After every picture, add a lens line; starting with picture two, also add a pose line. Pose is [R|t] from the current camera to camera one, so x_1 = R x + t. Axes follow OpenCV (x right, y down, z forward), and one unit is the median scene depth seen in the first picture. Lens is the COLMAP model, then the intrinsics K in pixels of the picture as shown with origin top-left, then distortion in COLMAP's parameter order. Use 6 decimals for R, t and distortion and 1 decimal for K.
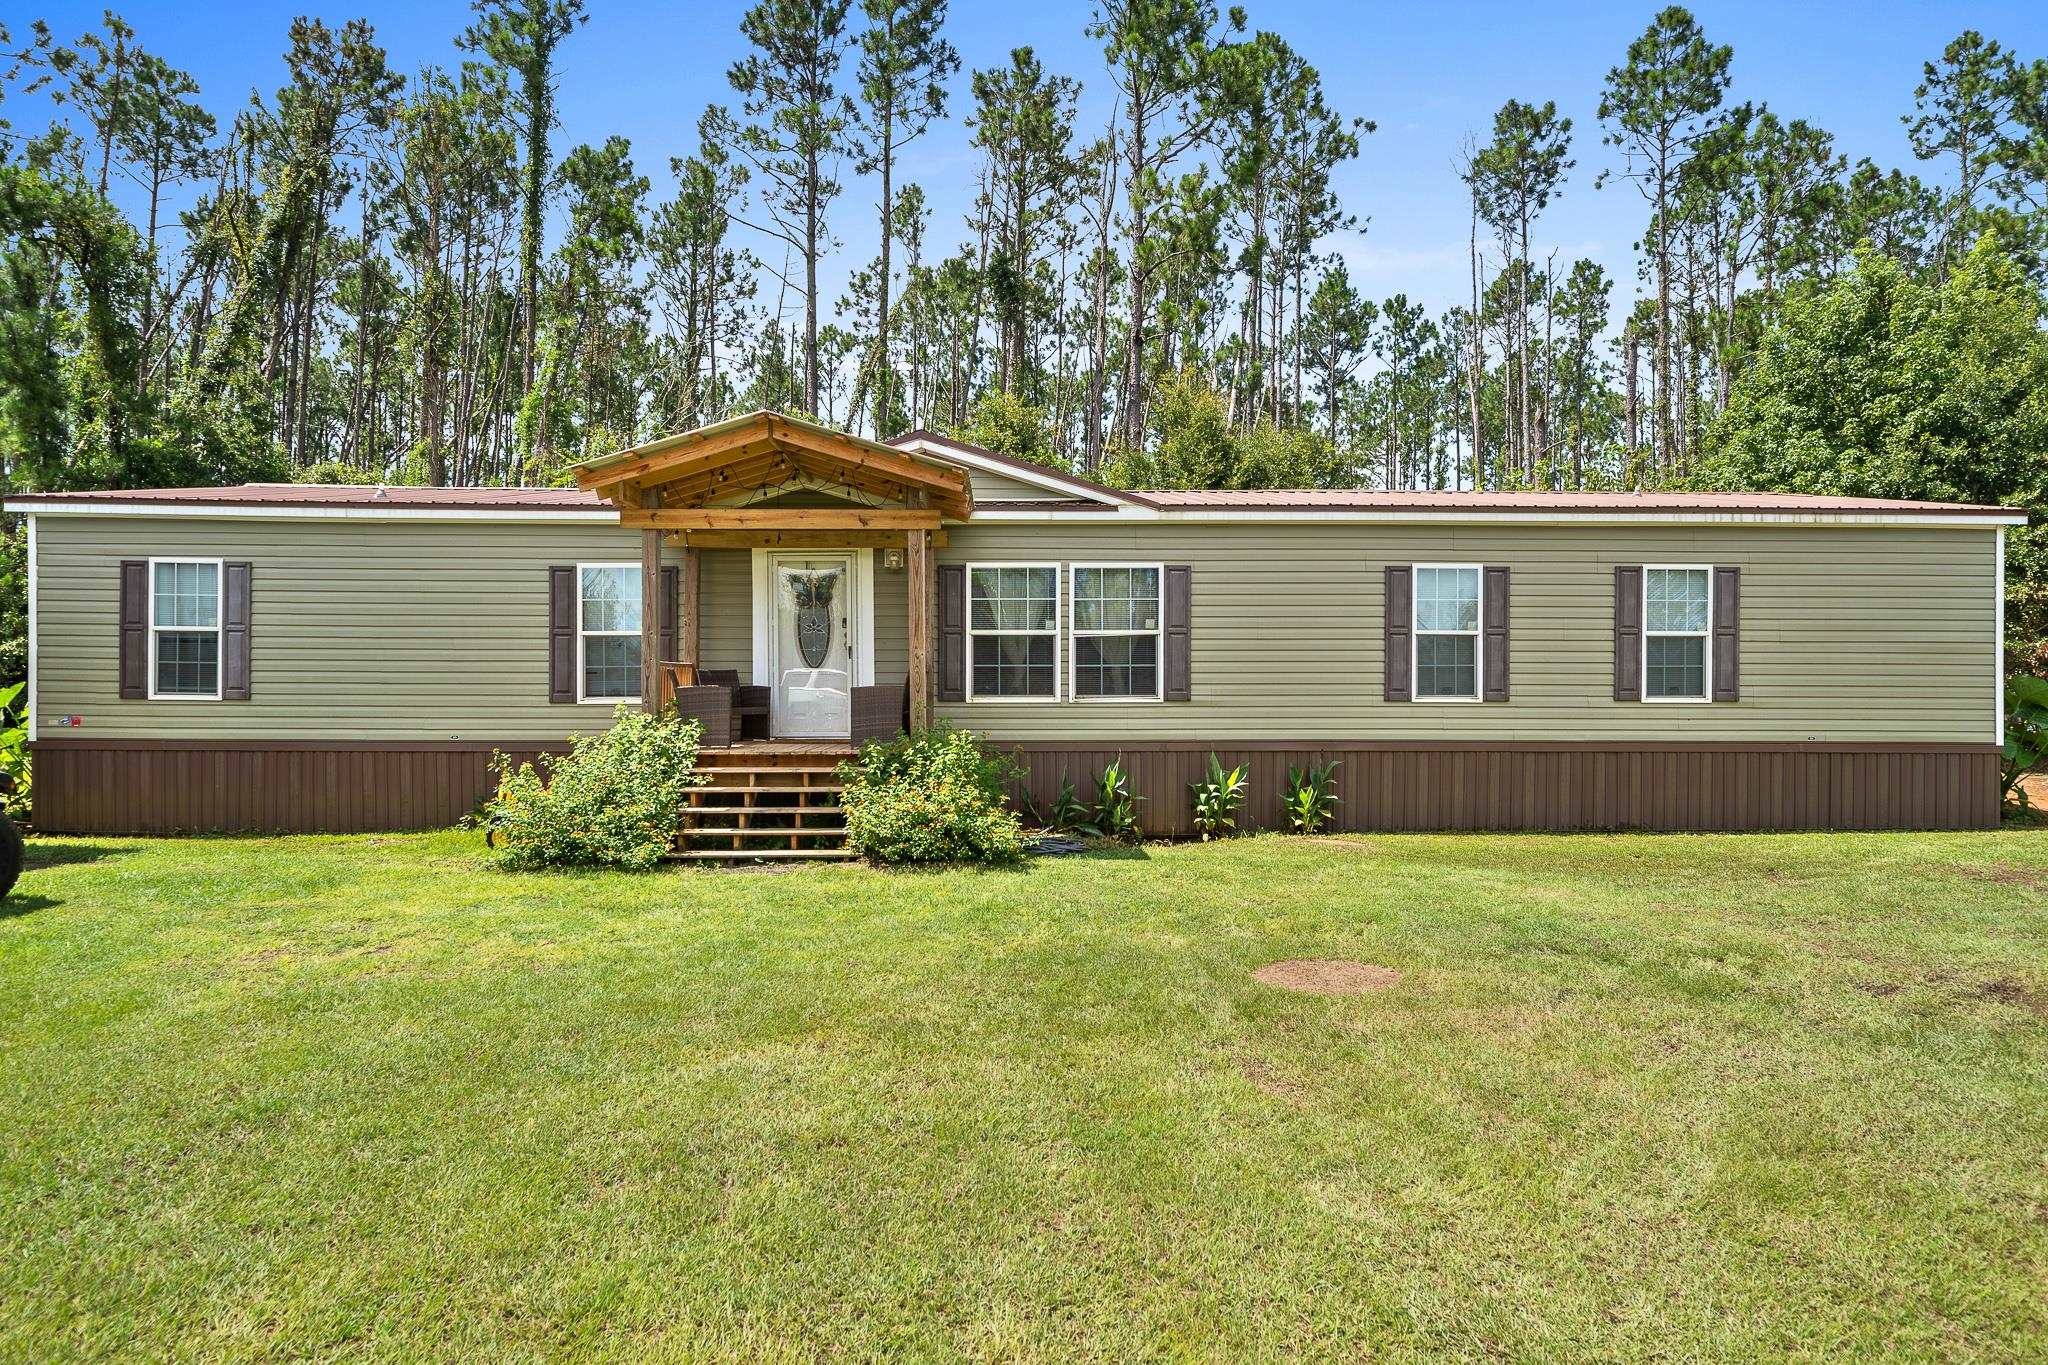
lens RADIAL K [[1321.3, 0, 1020.3], [0, 1321.3, 683.8], [0, 0, 1]] dist [0.001693, -0.020335]
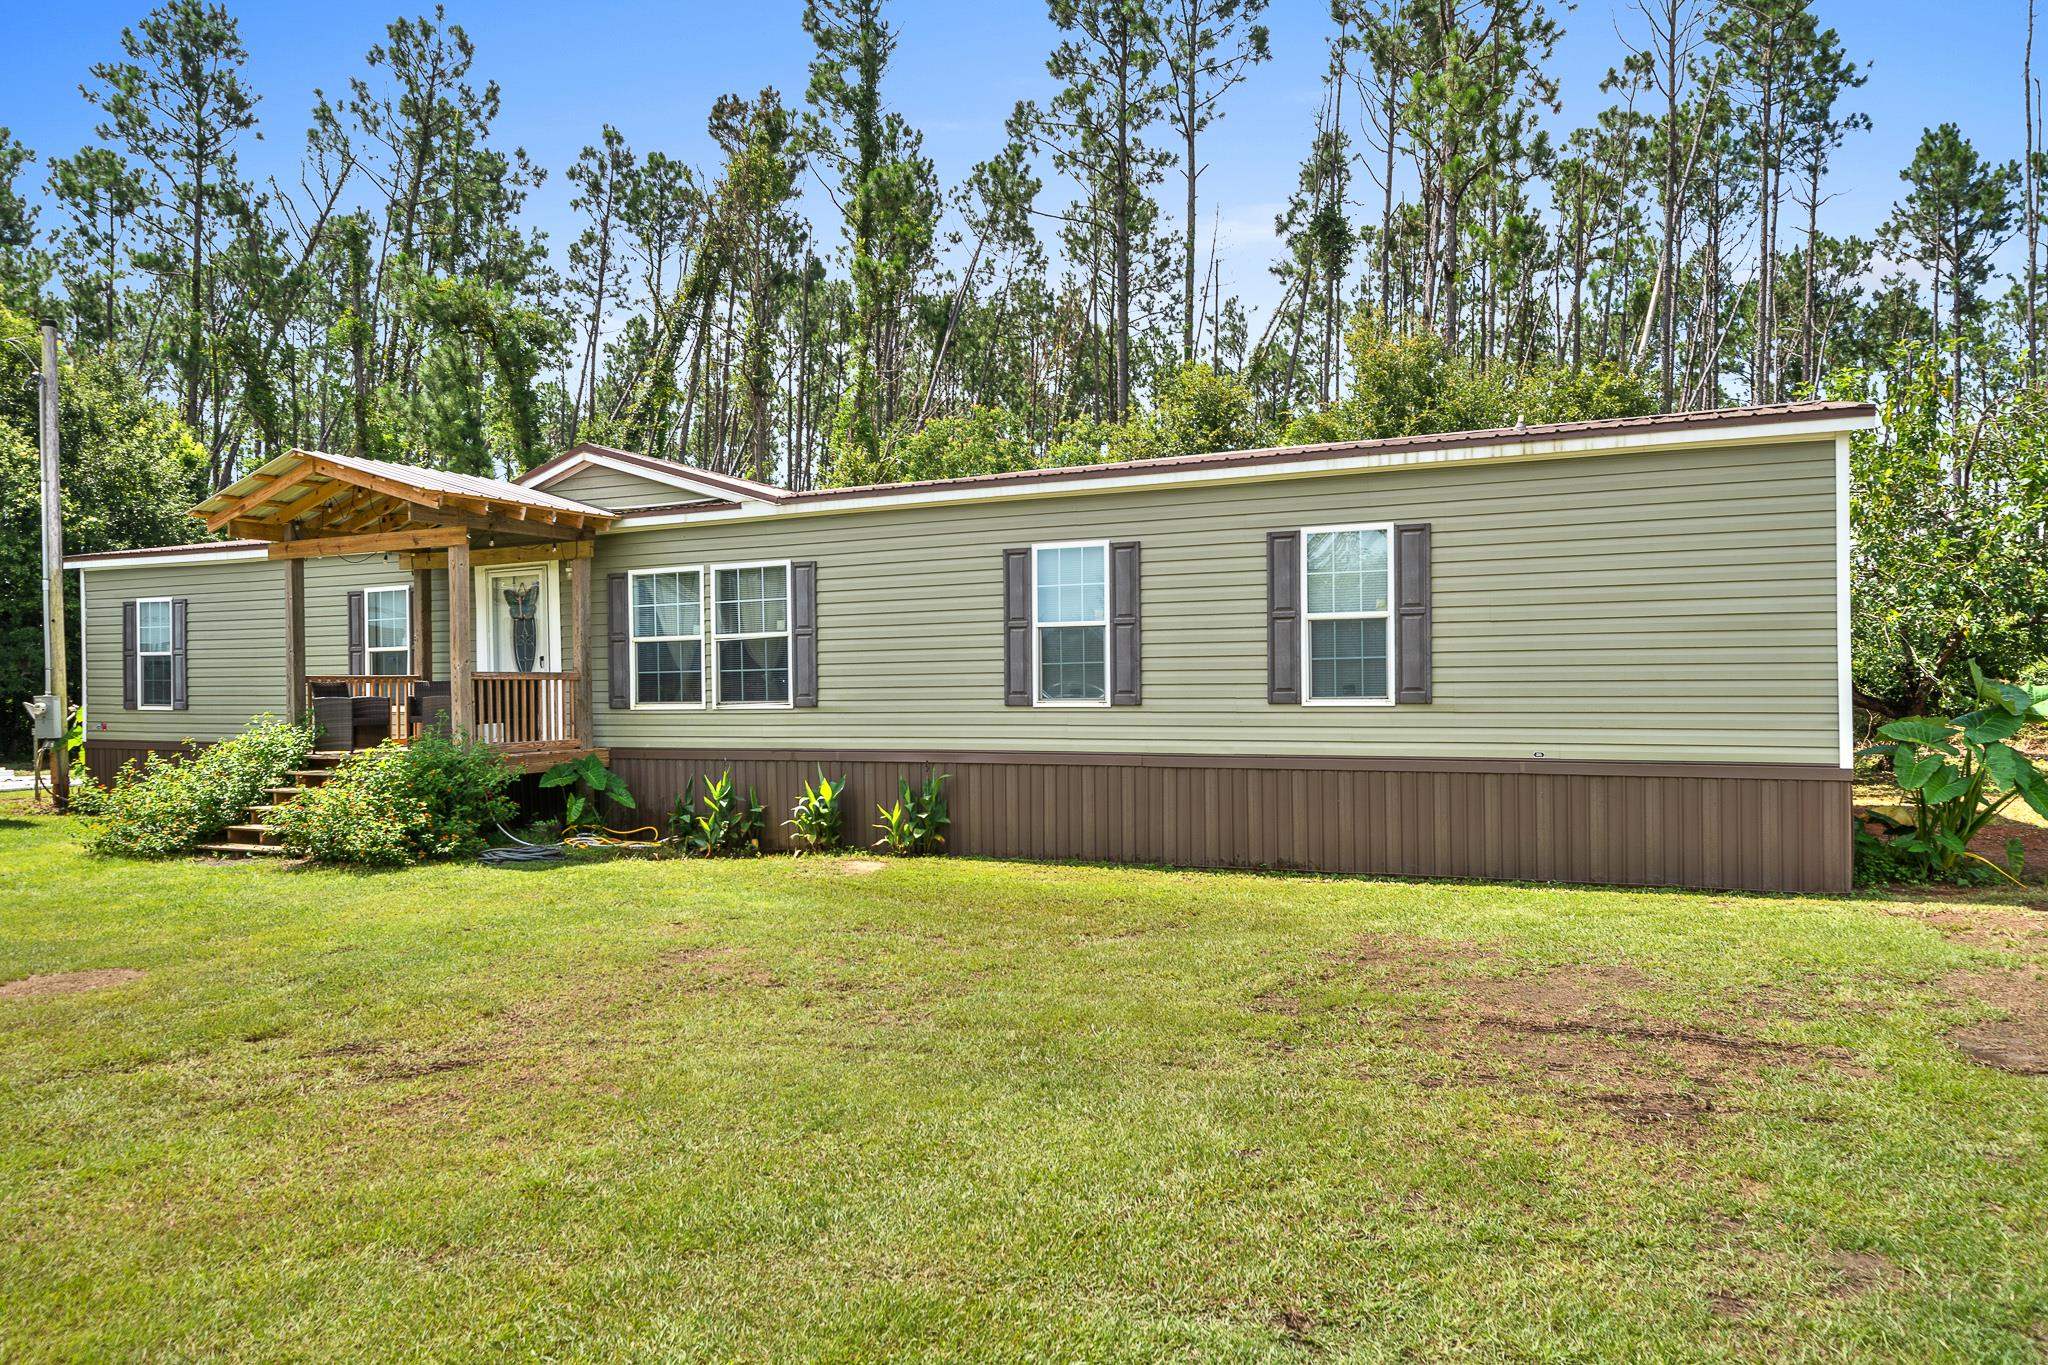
lens RADIAL K [[1386.0, 0, 1020.9], [0, 1386.0, 688.9], [0, 0, 1]] dist [-0.010519, -0.002276]
pose [[0.880579, -0.010490, -0.473783, 0.709347], [0.014454, 0.999884, 0.004726, -0.002089], [0.473678, -0.011009, 0.880629, 0.208620]]
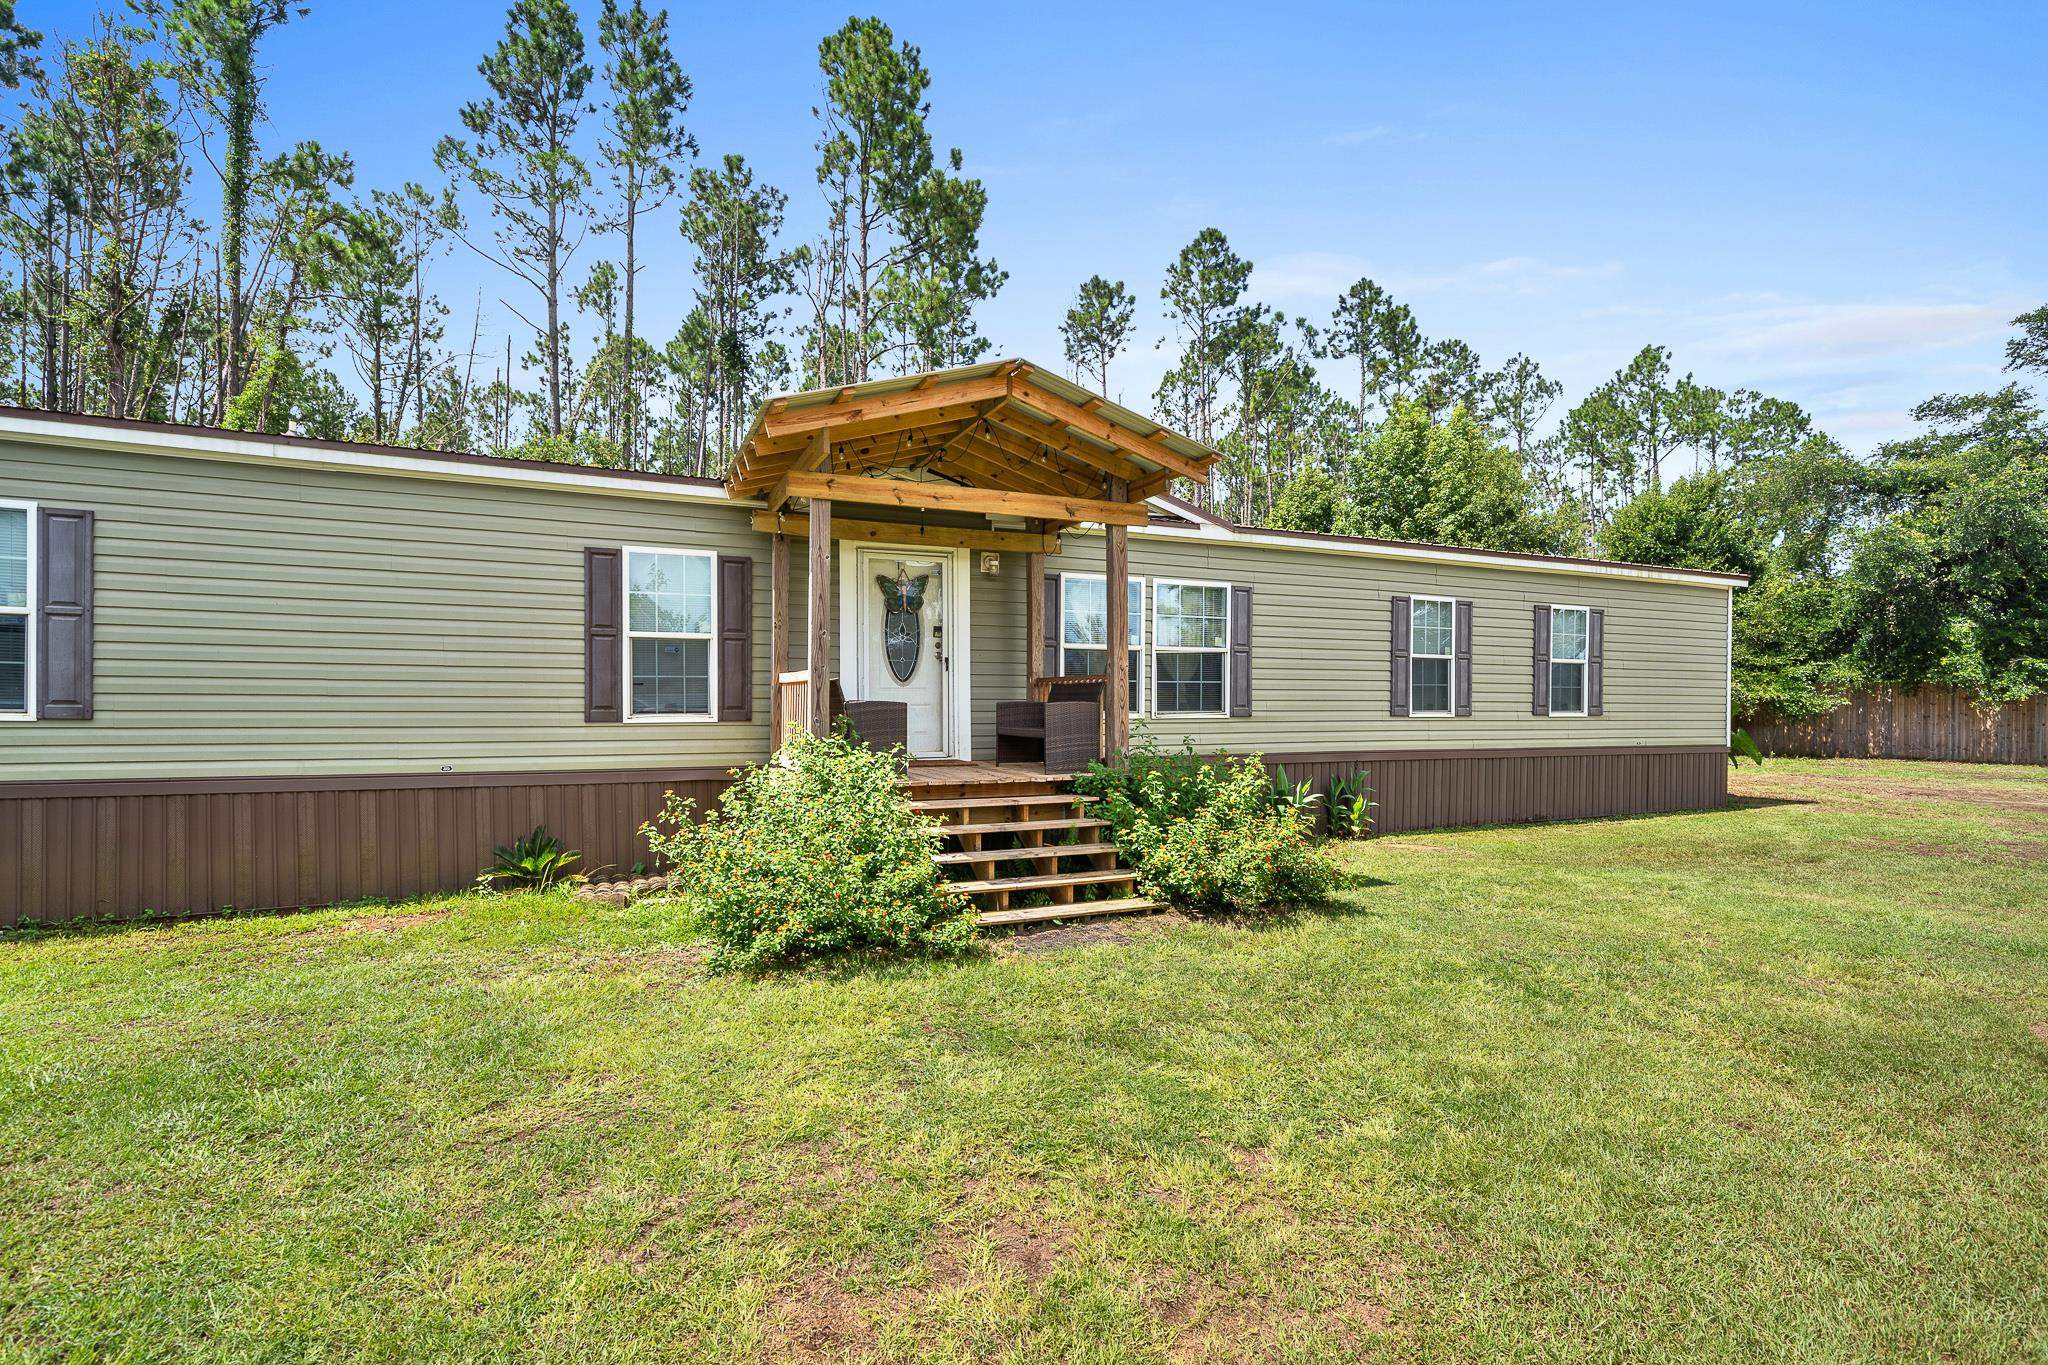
lens RADIAL K [[973.3, 0, 1015.1], [0, 973.3, 702.1], [0, 0, 1]] dist [-0.000032, -0.000226]
pose [[0.919810, 0.002594, 0.392356, -0.341007], [-0.002524, 0.999997, -0.000694, 0.002378], [-0.392356, -0.000352, 0.919813, 0.362408]]
